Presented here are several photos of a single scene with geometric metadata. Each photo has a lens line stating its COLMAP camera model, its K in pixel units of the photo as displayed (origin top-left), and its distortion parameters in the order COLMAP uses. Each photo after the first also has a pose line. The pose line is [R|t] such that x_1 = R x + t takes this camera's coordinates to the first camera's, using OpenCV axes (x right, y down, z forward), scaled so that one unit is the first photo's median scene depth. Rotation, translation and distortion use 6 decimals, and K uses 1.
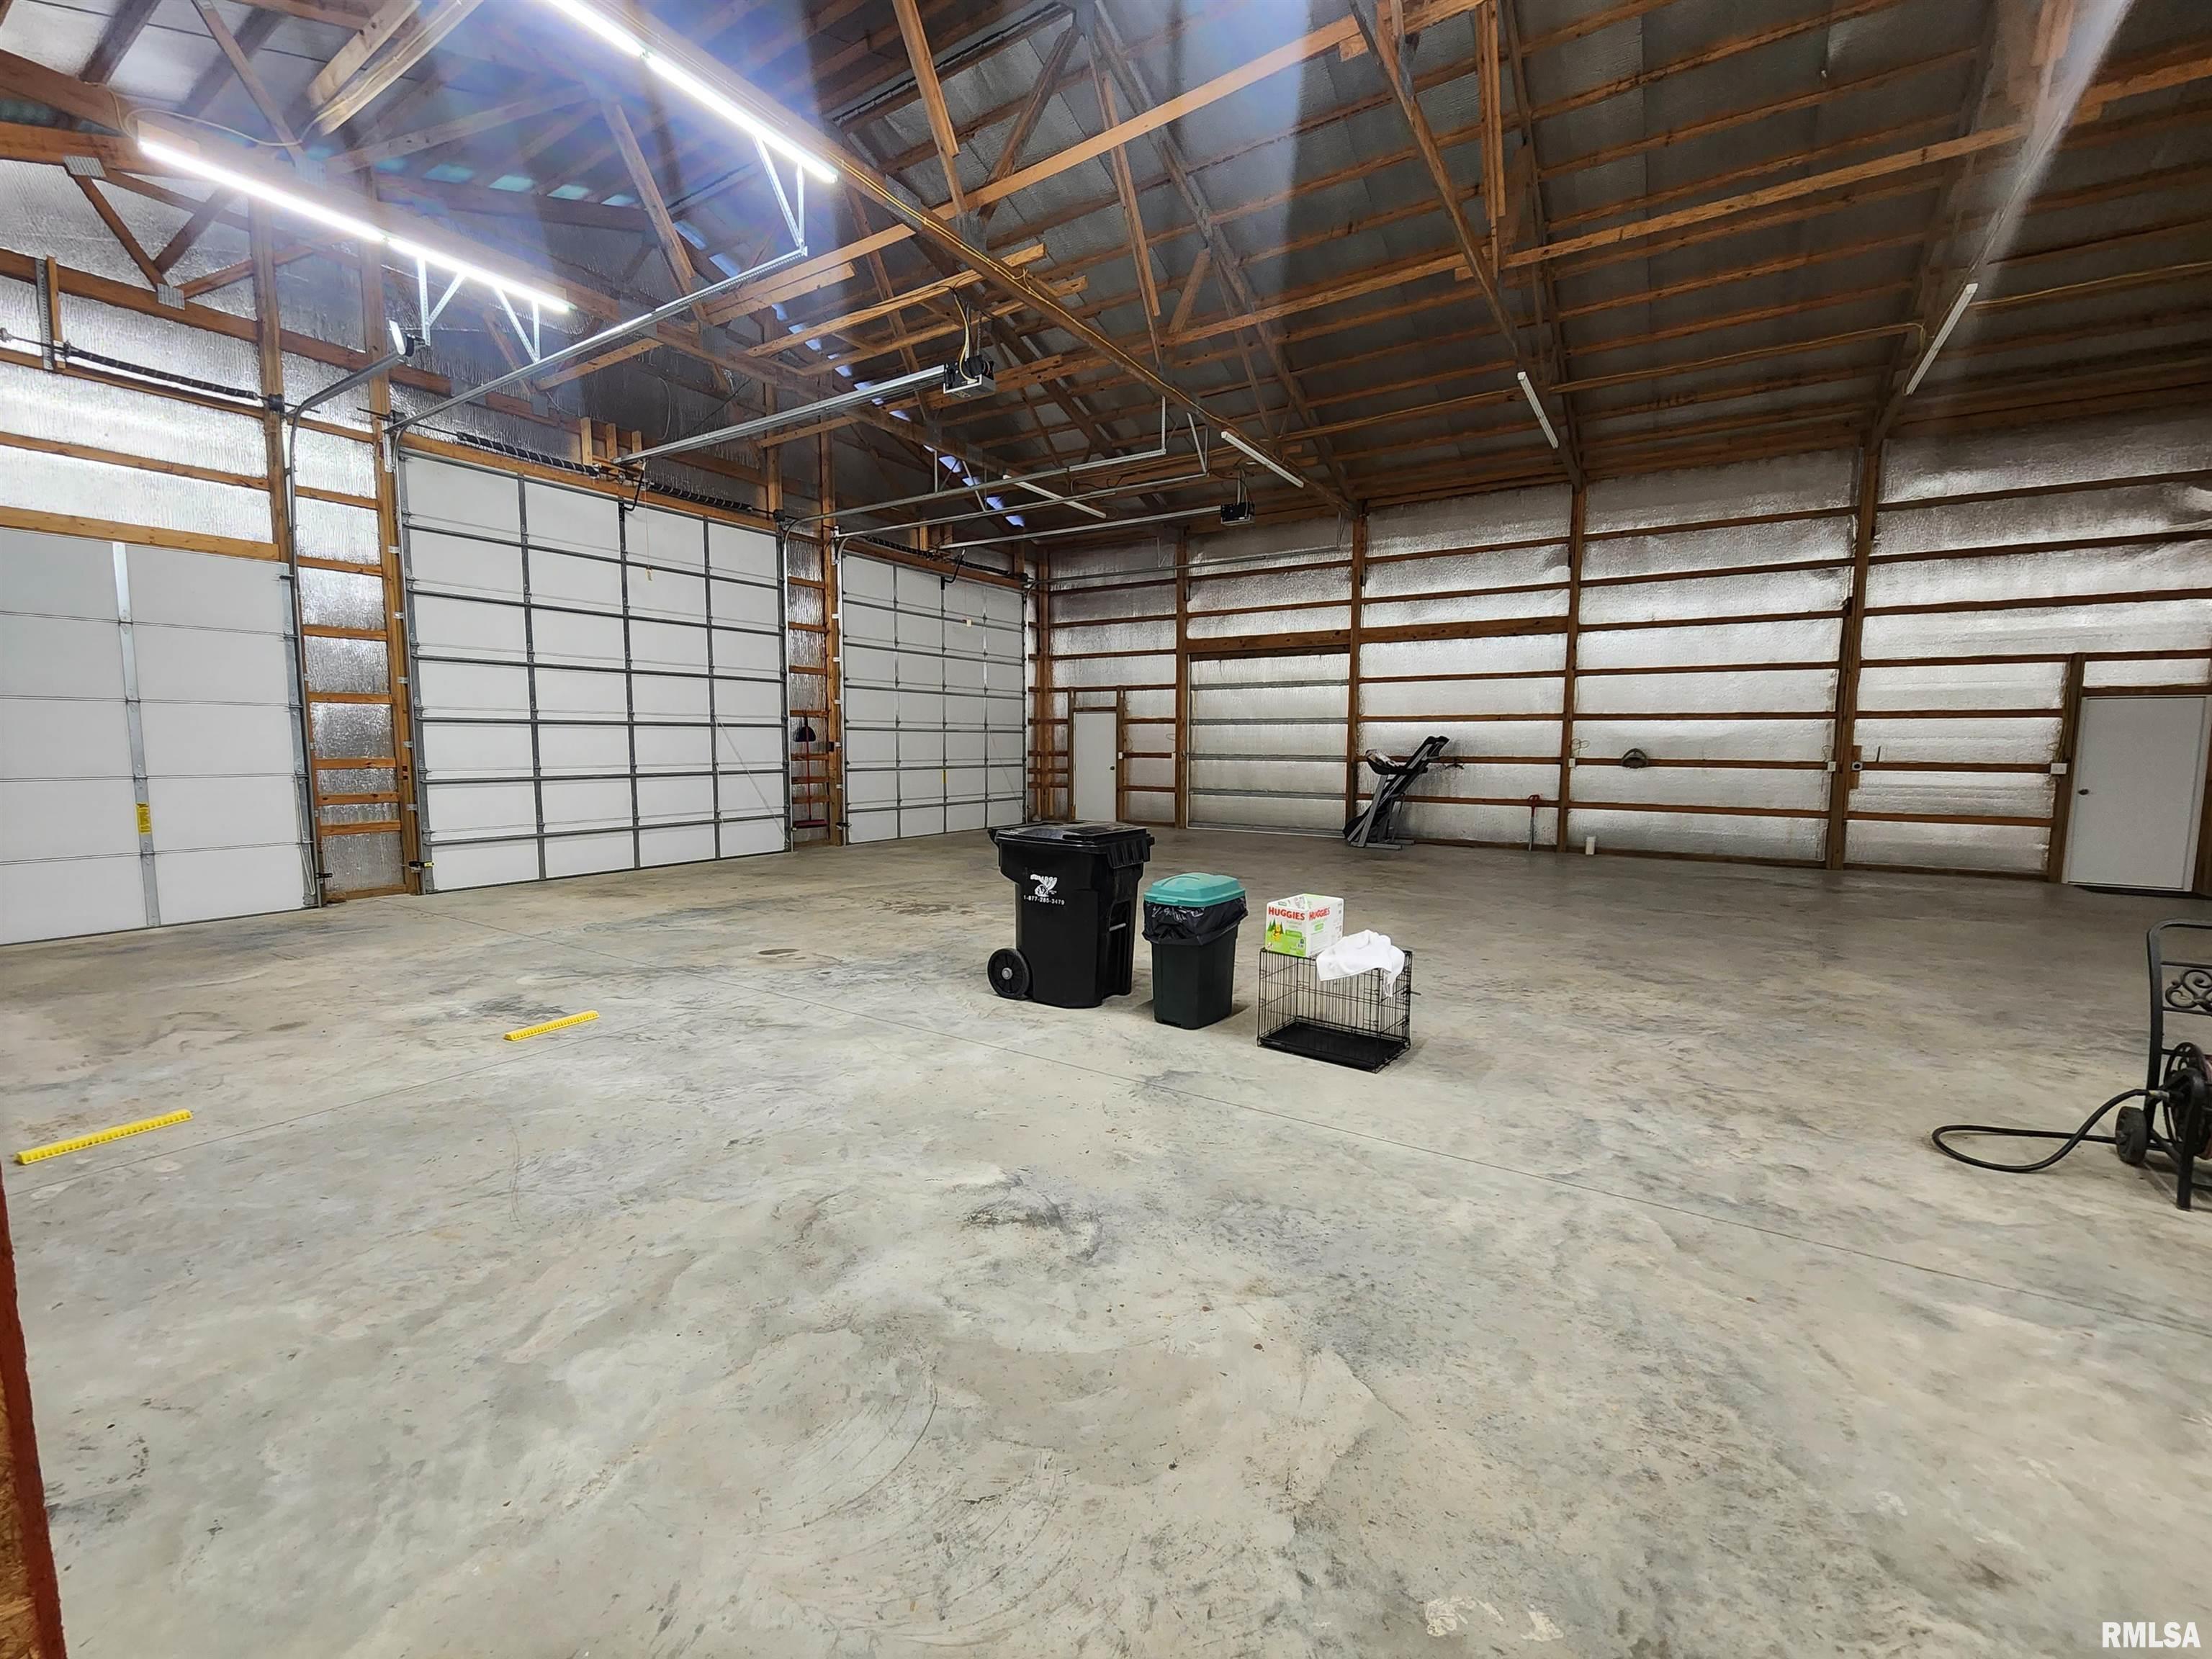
lens RADIAL K [[905.8, 0, 1108.2], [0, 905.8, 832.4], [0, 0, 1]] dist [0.002772, -0.002684]
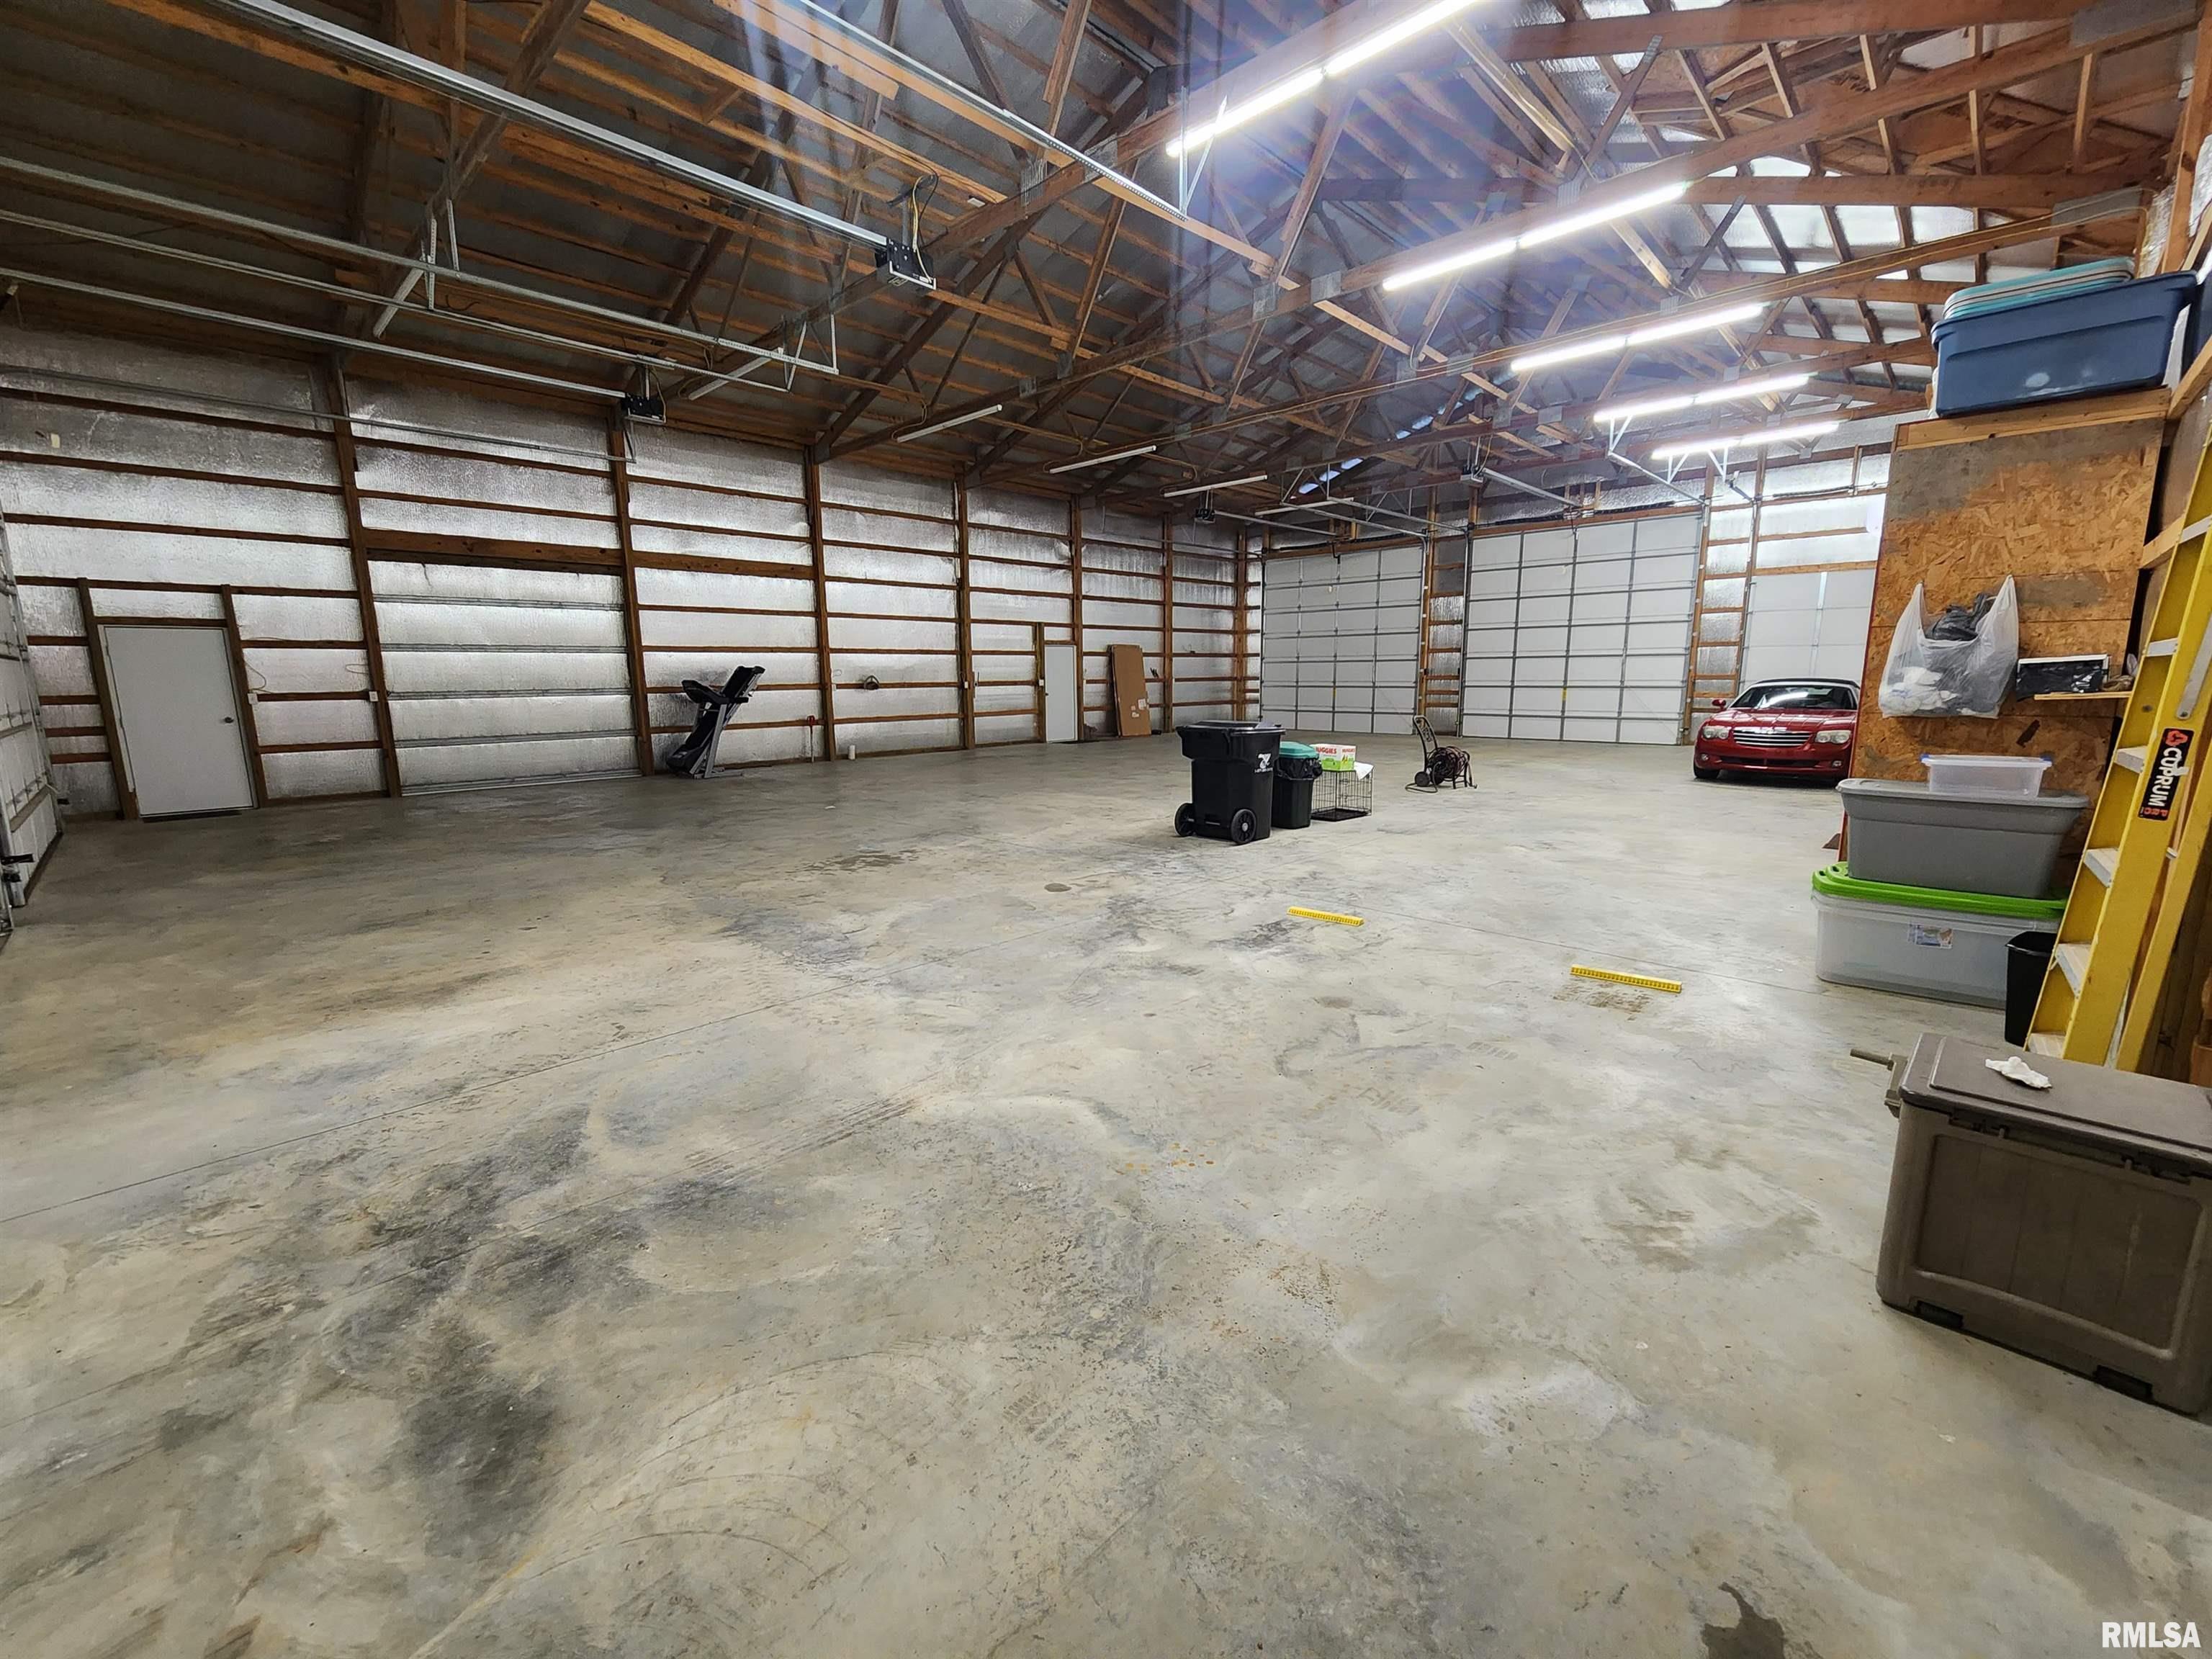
lens RADIAL K [[905.8, 0, 1108.2], [0, 905.8, 832.4], [0, 0, 1]] dist [0.002772, -0.002684]
pose [[0.193816, -0.176470, 0.965036, -0.642195], [0.107713, 0.981569, 0.157860, -0.036346], [-0.975107, 0.073351, 0.209252, 0.376034]]
